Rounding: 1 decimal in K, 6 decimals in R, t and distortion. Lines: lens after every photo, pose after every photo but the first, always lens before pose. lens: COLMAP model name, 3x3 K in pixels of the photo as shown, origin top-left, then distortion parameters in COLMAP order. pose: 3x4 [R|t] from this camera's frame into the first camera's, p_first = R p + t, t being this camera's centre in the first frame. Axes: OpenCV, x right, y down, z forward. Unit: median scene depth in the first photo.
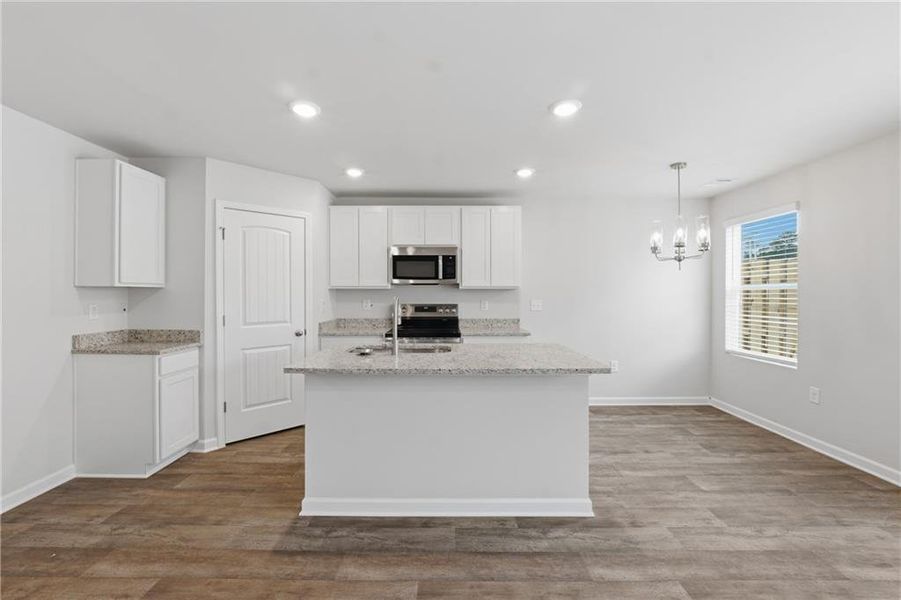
lens RADIAL K [[379.6, 0, 445.8], [0, 379.6, 296.3], [0, 0, 1]] dist [-0.012535, 0.000258]
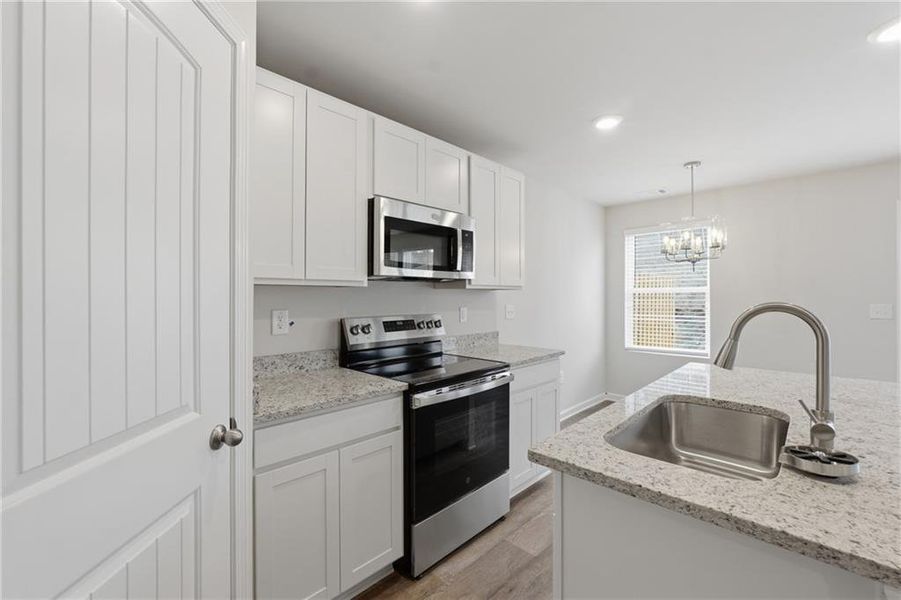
lens RADIAL K [[379.6, 0, 445.8], [0, 379.6, 296.3], [0, 0, 1]] dist [-0.012535, 0.000258]
pose [[0.703890, -0.001980, 0.710306, -0.495570], [0.008672, 0.999946, -0.005806, -0.005357], [-0.710256, 0.010247, 0.703869, 0.720068]]
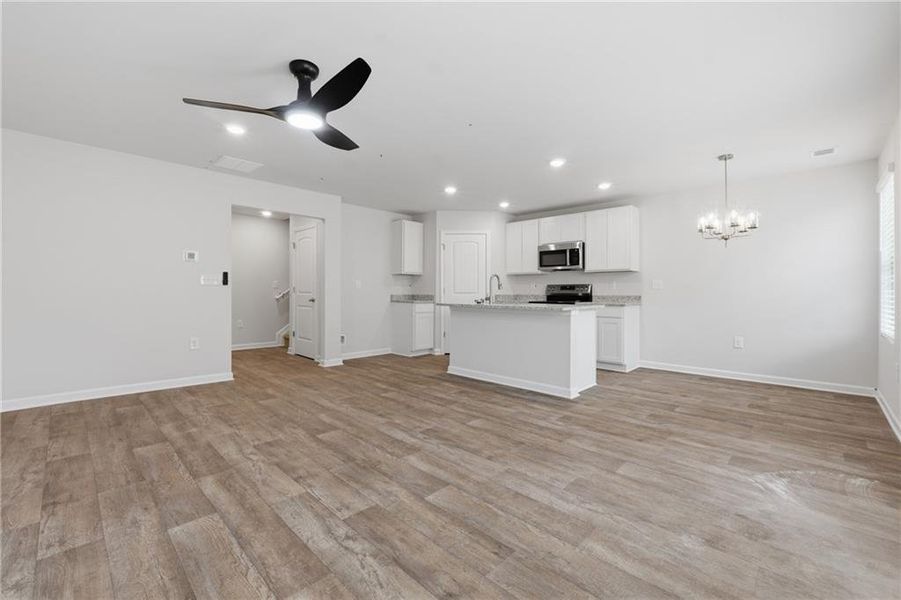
lens RADIAL K [[380.6, 0, 448.4], [0, 380.6, 293.1], [0, 0, 1]] dist [-0.000488, 0.000058]
pose [[0.721809, 0.005672, -0.692069, 0.759656], [-0.007603, 0.999971, 0.000265, 0.070663], [0.692050, 0.005070, 0.721832, -0.402900]]
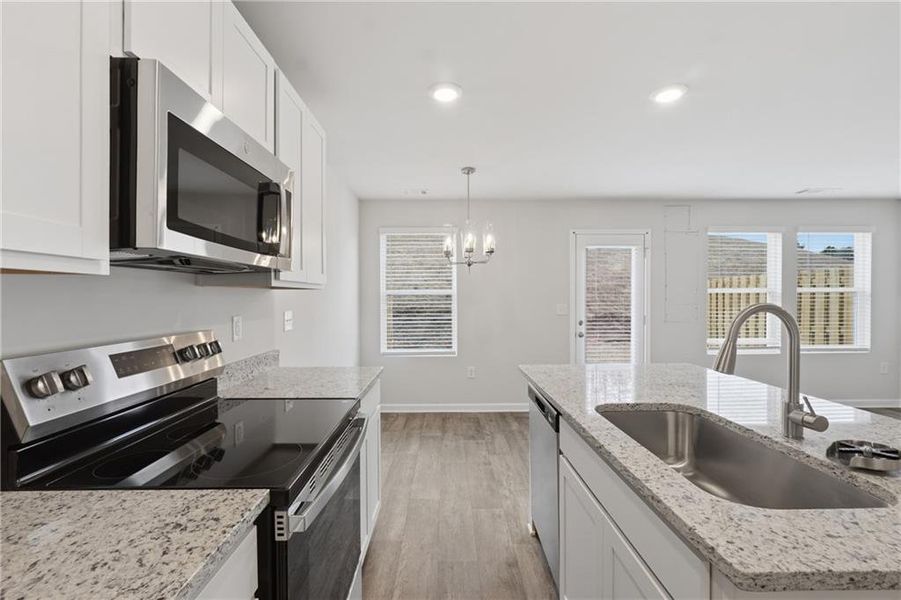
lens RADIAL K [[394.4, 0, 447.6], [0, 394.4, 302.9], [0, 0, 1]] dist [-0.034145, 0.011053]
pose [[-0.011232, -0.012902, 0.999854, -0.408618], [0.012614, 0.999835, 0.013044, -0.008033], [-0.999857, 0.012759, -0.011067, 1.002888]]
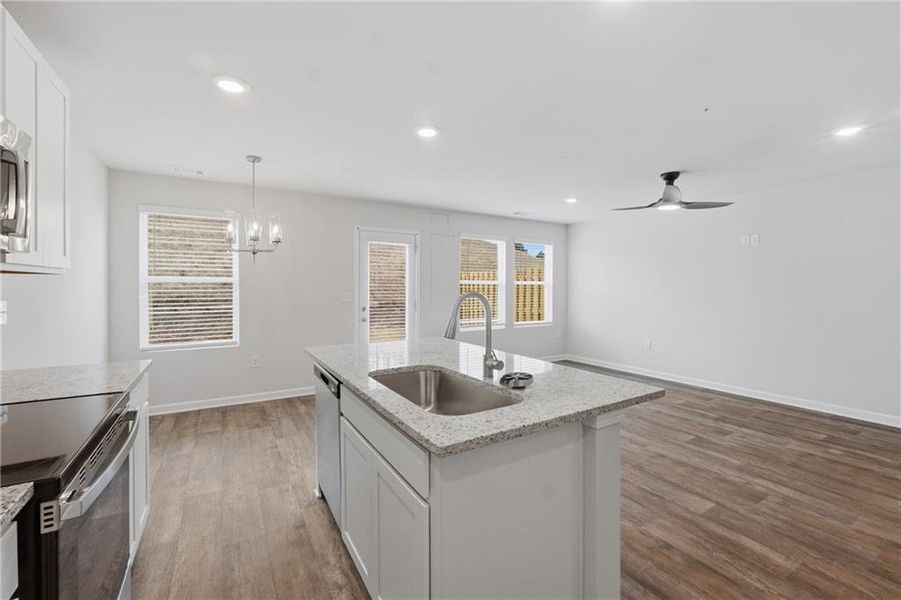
lens RADIAL K [[378.0, 0, 447.9], [0, 378.0, 292.7], [0, 0, 1]] dist [-0.010288, 0.000509]
pose [[-0.520125, -0.015302, 0.853953, -0.483817], [0.002353, 0.999810, 0.019349, -0.007842], [-0.854087, 0.012073, -0.519990, 1.014335]]
